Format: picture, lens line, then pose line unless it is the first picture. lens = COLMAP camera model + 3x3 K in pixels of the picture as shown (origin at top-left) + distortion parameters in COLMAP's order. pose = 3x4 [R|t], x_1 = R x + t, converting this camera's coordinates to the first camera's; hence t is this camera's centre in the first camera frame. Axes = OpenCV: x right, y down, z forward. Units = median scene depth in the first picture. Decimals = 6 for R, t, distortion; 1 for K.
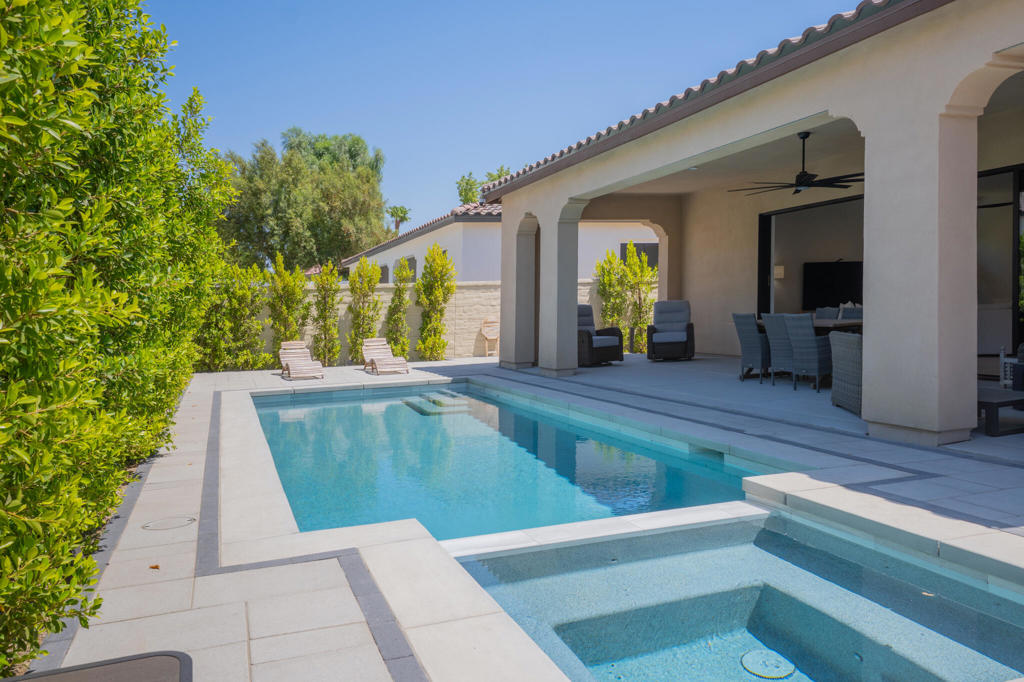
lens RADIAL K [[787.3, 0, 512.0], [0, 787.3, 341.0], [0, 0, 1]] dist [0.033646, 0.000067]
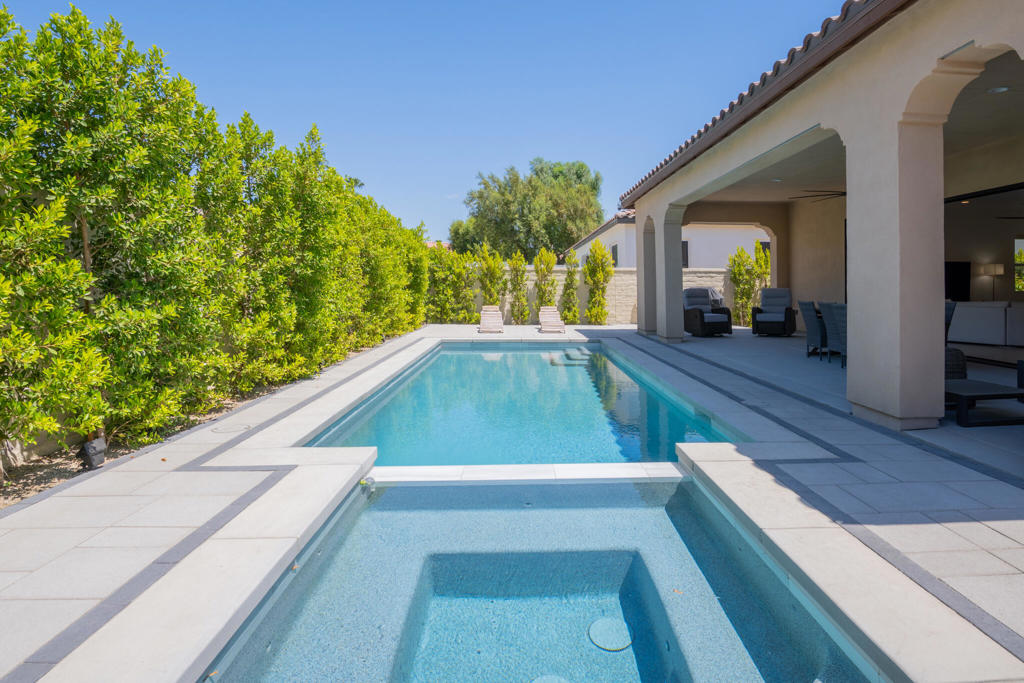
lens RADIAL K [[558.7, 0, 539.7], [0, 558.7, 333.4], [0, 0, 1]] dist [-0.030317, -0.000204]
pose [[0.958949, 0.062429, -0.276622, 0.085513], [-0.050391, 0.997456, 0.050421, -0.004933], [0.279066, -0.034412, 0.959655, 0.045539]]
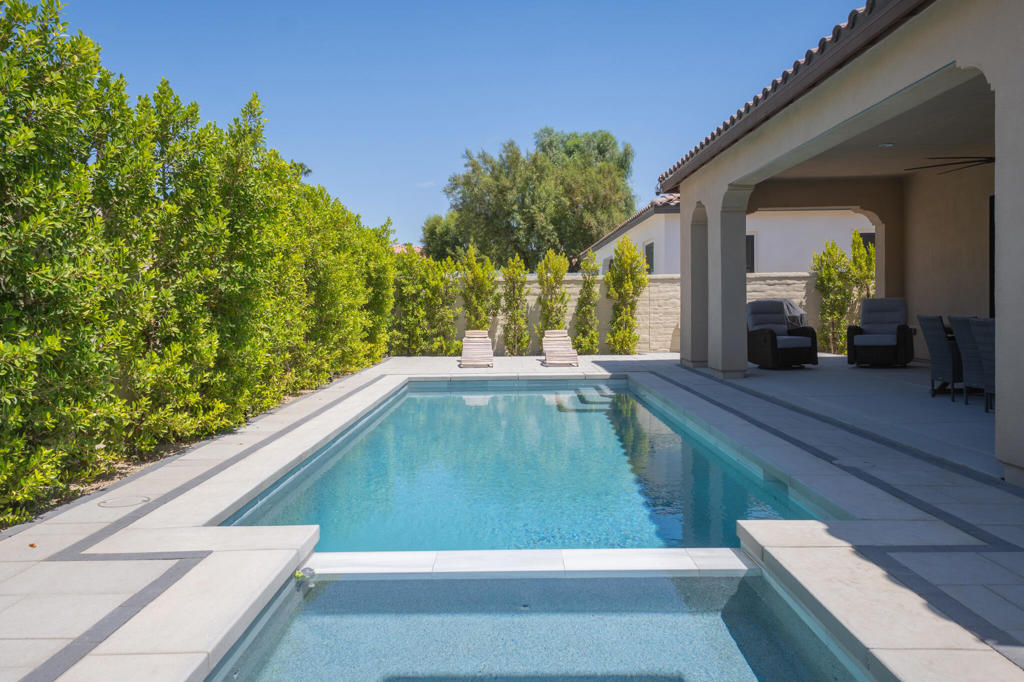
lens RADIAL K [[764.6, 0, 497.6], [0, 764.6, 337.7], [0, 0, 1]] dist [0.013289, 0.006242]
pose [[0.937161, 0.036625, -0.346970, 0.094412], [-0.033550, 0.999326, 0.014868, -0.005456], [0.347281, -0.002293, 0.937758, 0.050473]]
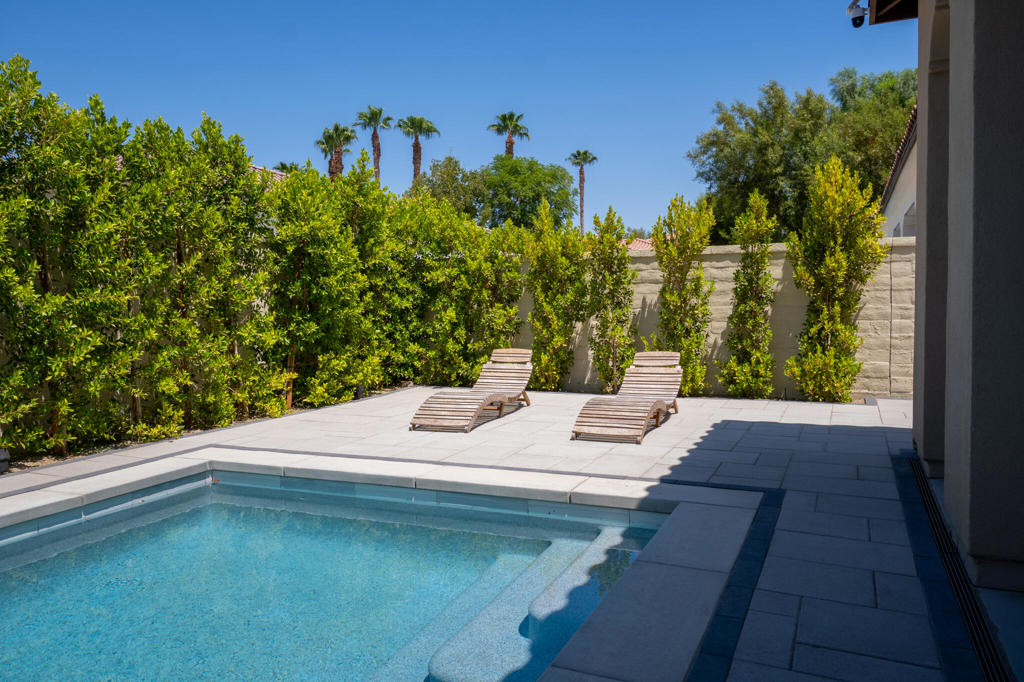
lens RADIAL K [[764.6, 0, 497.6], [0, 764.6, 337.7], [0, 0, 1]] dist [0.013289, 0.006242]
pose [[0.723680, 0.053750, -0.688039, 0.088197], [-0.037295, 0.998552, 0.038780, -0.026539], [0.689127, -0.002404, 0.724637, 0.546521]]
